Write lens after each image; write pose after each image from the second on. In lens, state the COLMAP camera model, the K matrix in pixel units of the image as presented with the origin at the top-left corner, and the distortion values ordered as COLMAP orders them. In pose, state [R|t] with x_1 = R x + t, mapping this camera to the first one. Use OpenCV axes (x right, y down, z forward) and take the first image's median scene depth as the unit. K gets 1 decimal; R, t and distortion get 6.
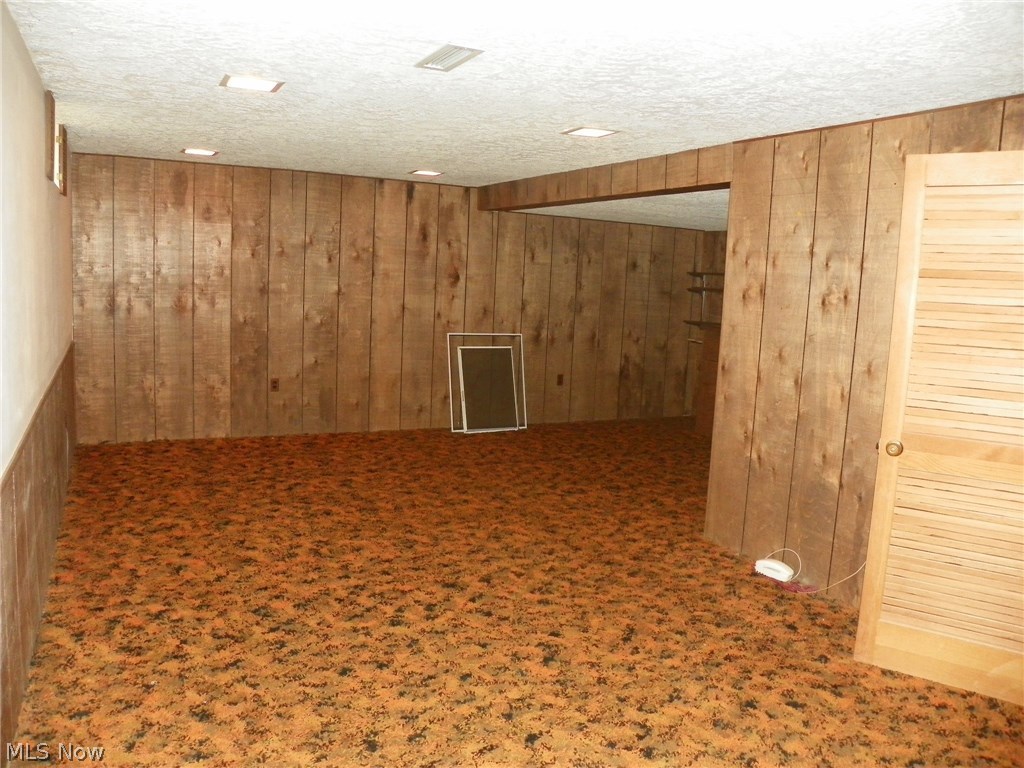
lens RADIAL K [[776.9, 0, 512.9], [0, 776.9, 378.8], [0, 0, 1]] dist [-0.156899, 0.094464]
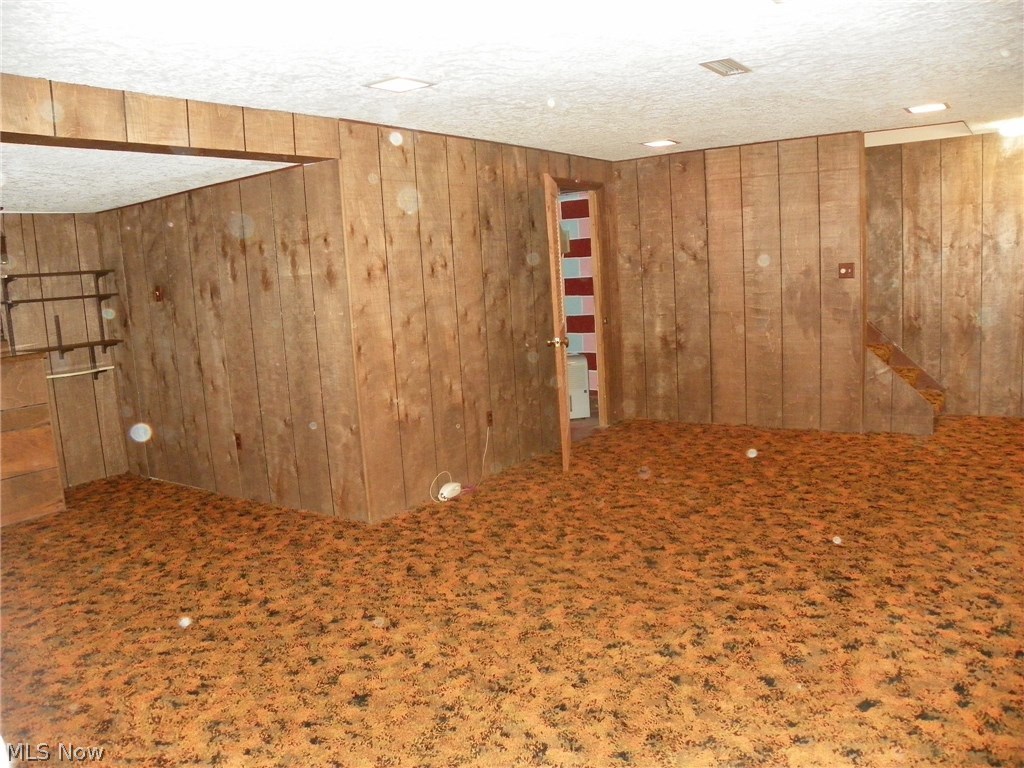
lens RADIAL K [[776.9, 0, 512.9], [0, 776.9, 378.8], [0, 0, 1]] dist [-0.156899, 0.094464]
pose [[-0.465532, -0.142645, 0.873460, -0.844709], [0.159296, 0.957303, 0.241238, -0.227010], [-0.870577, 0.251442, -0.422933, 1.543229]]
